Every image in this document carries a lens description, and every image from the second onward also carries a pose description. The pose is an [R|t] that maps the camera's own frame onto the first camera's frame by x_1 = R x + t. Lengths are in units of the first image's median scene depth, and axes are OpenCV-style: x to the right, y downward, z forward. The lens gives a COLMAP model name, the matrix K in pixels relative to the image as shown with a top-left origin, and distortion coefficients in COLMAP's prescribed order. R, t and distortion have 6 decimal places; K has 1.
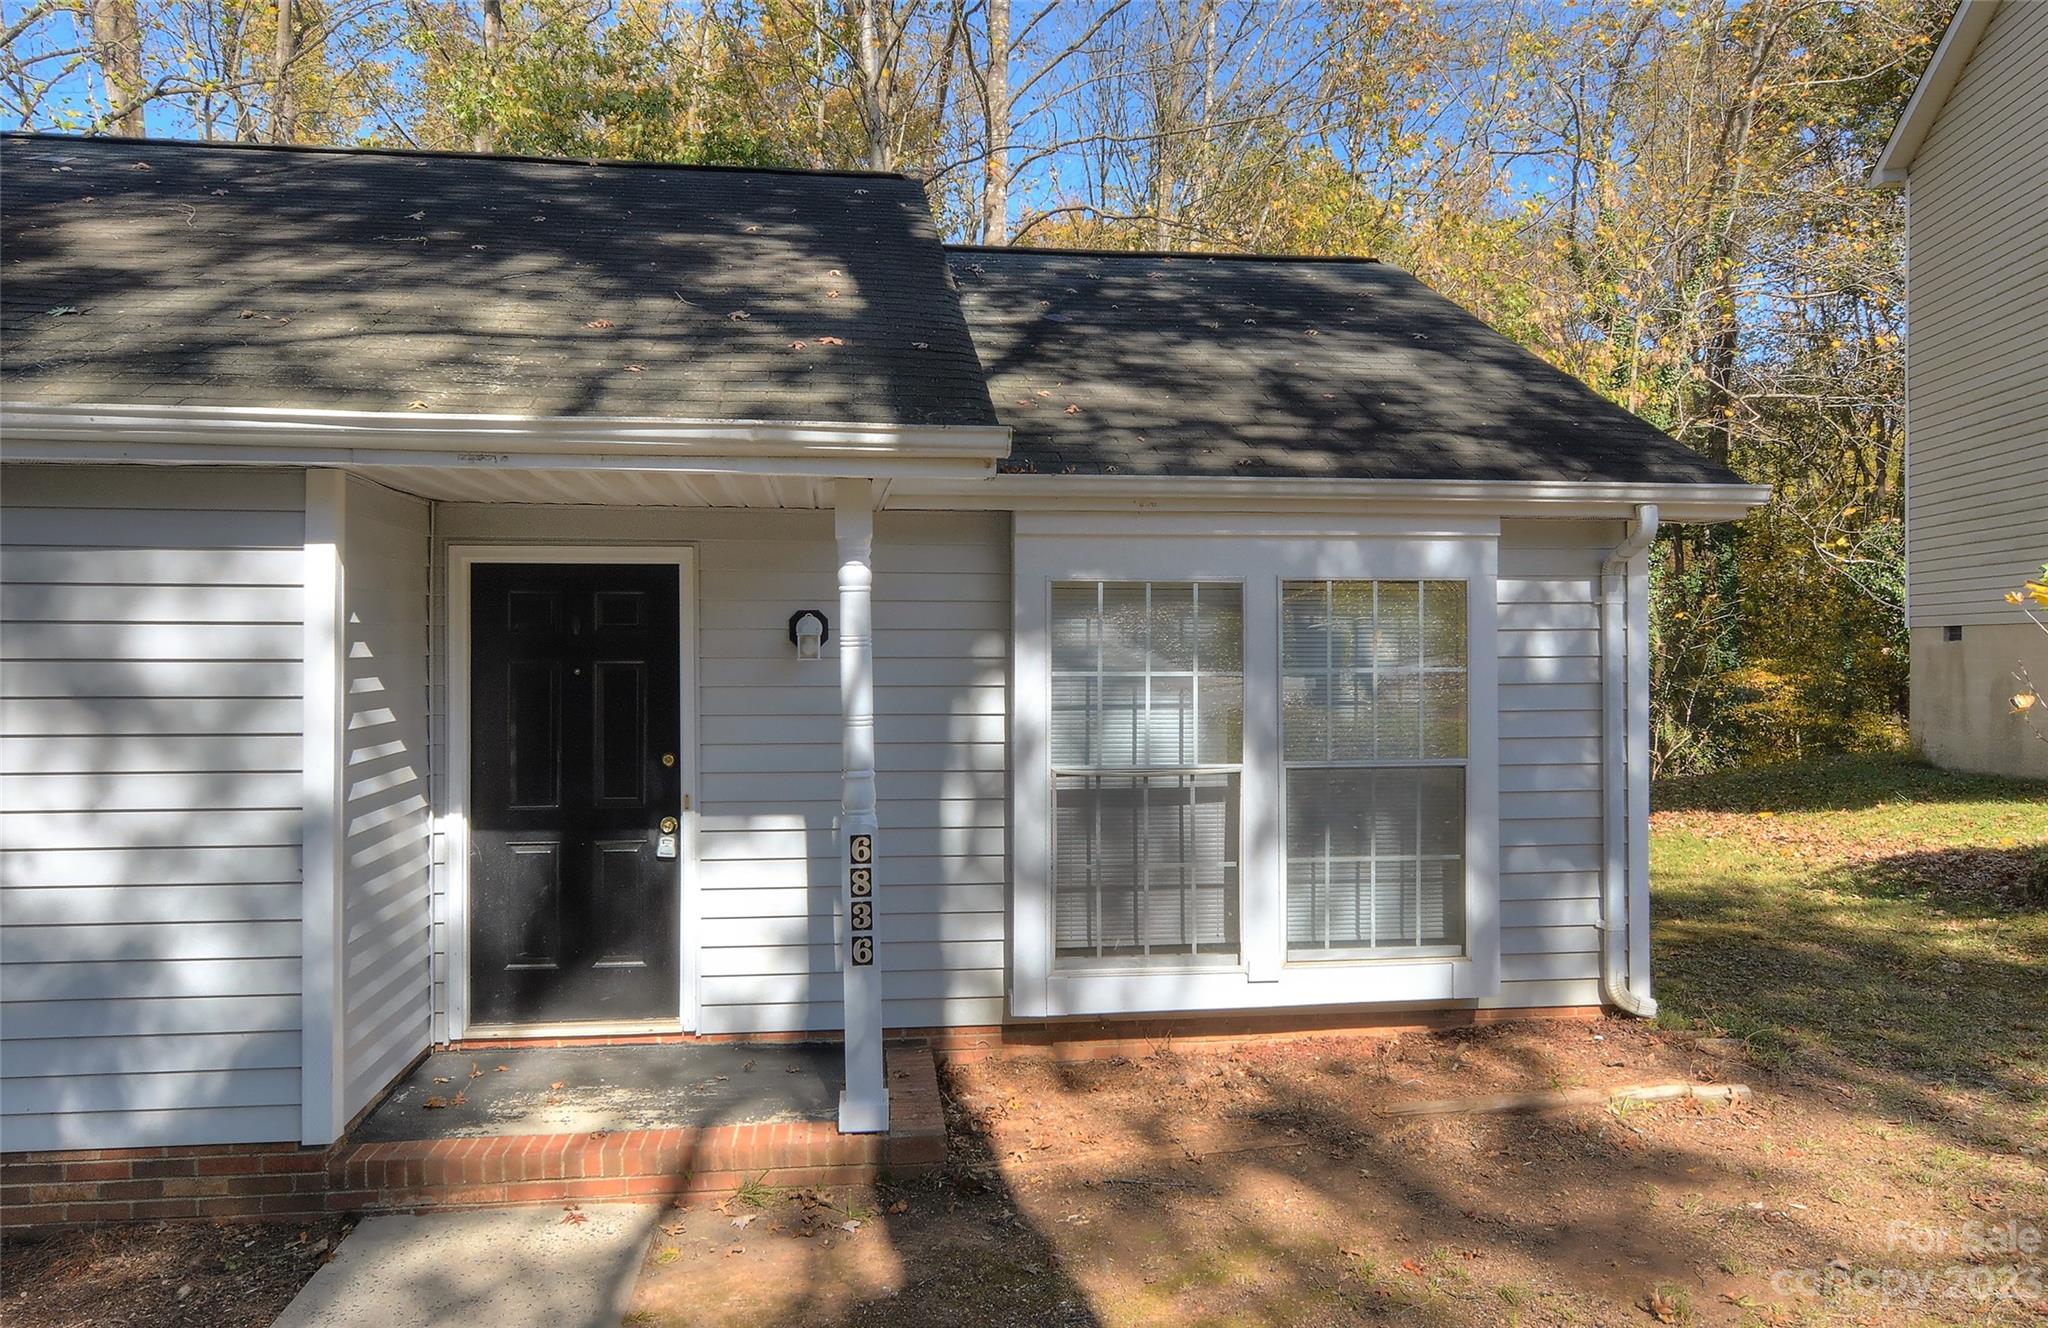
lens RADIAL K [[1483.6, 0, 1026.3], [0, 1483.6, 662.2], [0, 0, 1]] dist [0.005830, 0.000111]
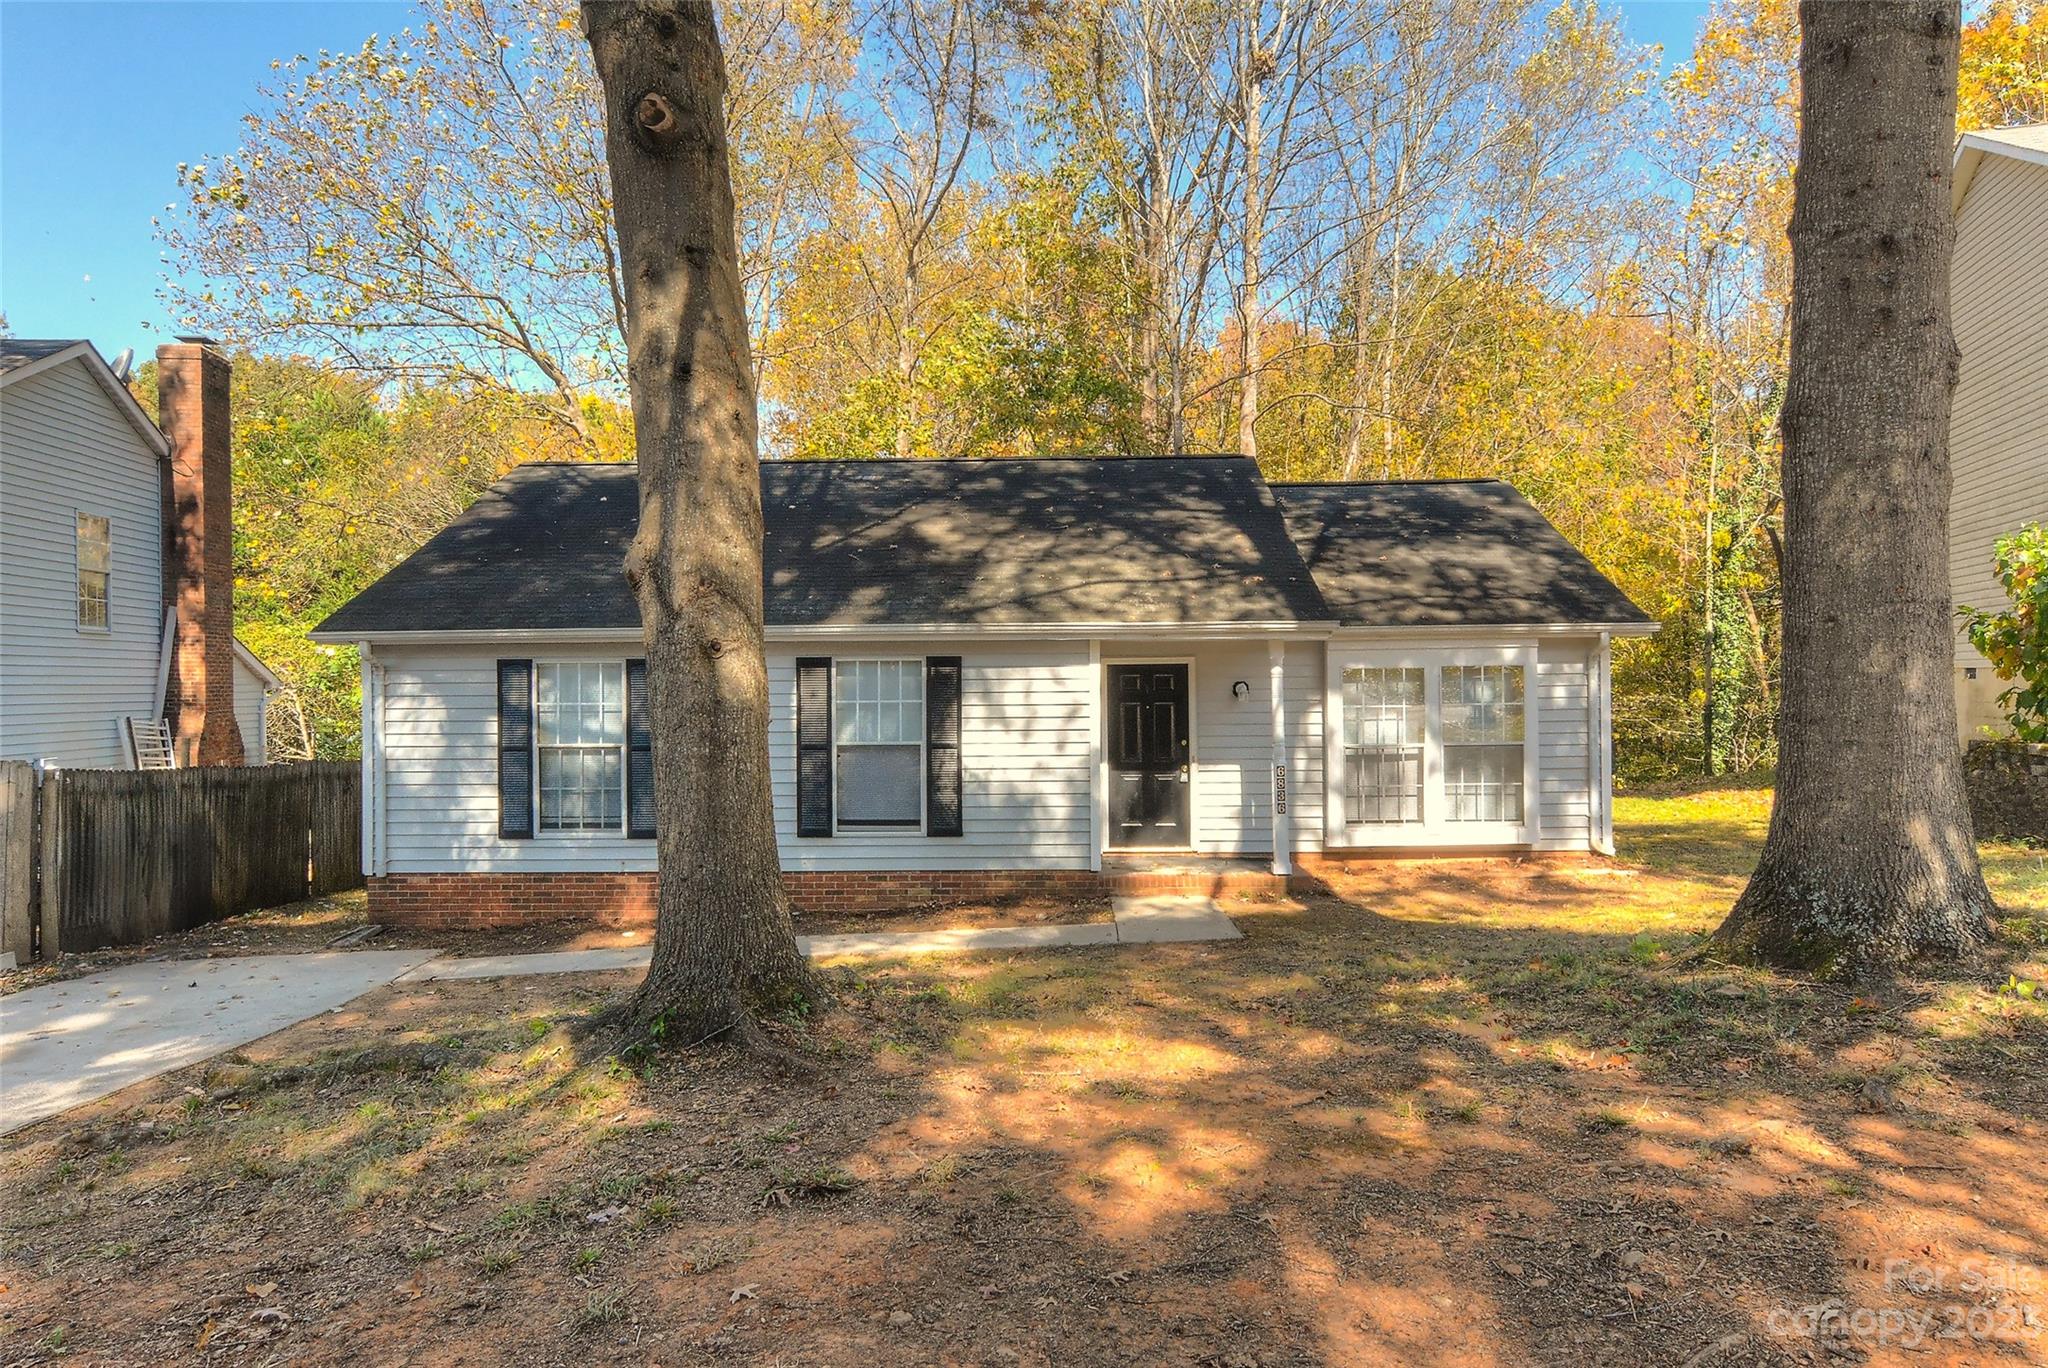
lens RADIAL K [[1247.8, 0, 1032.6], [0, 1247.8, 686.7], [0, 0, 1]] dist [0.004776, 0.001117]
pose [[0.987214, -0.010854, -0.159034, -0.156001], [0.008998, 0.999883, -0.012383, -0.003146], [0.159149, 0.010794, 0.987196, -1.087622]]
